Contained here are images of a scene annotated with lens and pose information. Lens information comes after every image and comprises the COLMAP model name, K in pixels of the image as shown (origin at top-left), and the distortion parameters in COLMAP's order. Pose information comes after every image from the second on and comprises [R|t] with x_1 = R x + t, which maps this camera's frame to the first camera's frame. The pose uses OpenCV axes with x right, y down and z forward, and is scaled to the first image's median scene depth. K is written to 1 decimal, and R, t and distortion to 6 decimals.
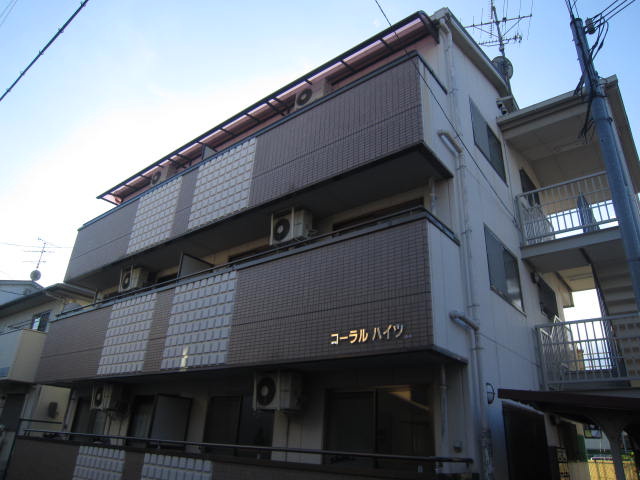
lens RADIAL K [[454.8, 0, 317.4], [0, 454.8, 240.2], [0, 0, 1]] dist [-0.048565, -0.001635]
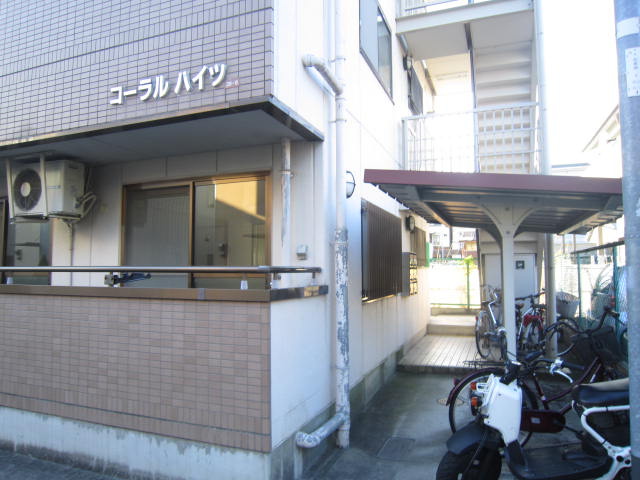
lens RADIAL K [[454.8, 0, 317.4], [0, 454.8, 240.2], [0, 0, 1]] dist [-0.048565, -0.001635]
pose [[0.951983, -0.038555, 0.303713, 0.108156], [-0.076796, 0.930249, 0.358804, 0.167644], [-0.296363, -0.364899, 0.882620, 0.333473]]
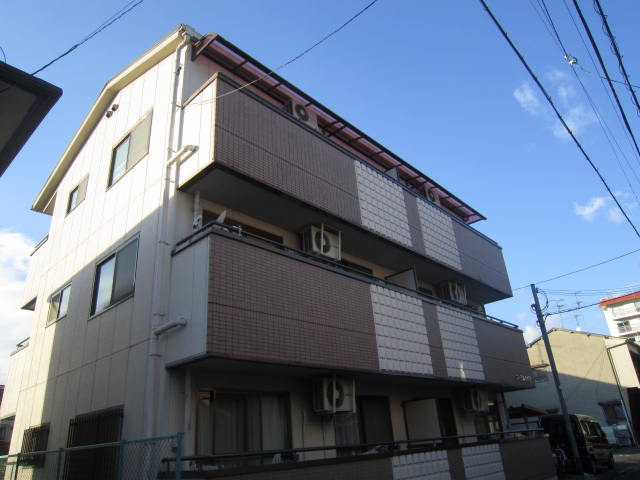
lens RADIAL K [[454.8, 0, 317.4], [0, 454.8, 240.2], [0, 0, 1]] dist [-0.048565, -0.001635]
pose [[0.073275, 0.361913, 0.929327, -1.526593], [-0.354827, 0.880322, -0.314851, 0.446108], [-0.932056, -0.306680, 0.192923, 1.152224]]
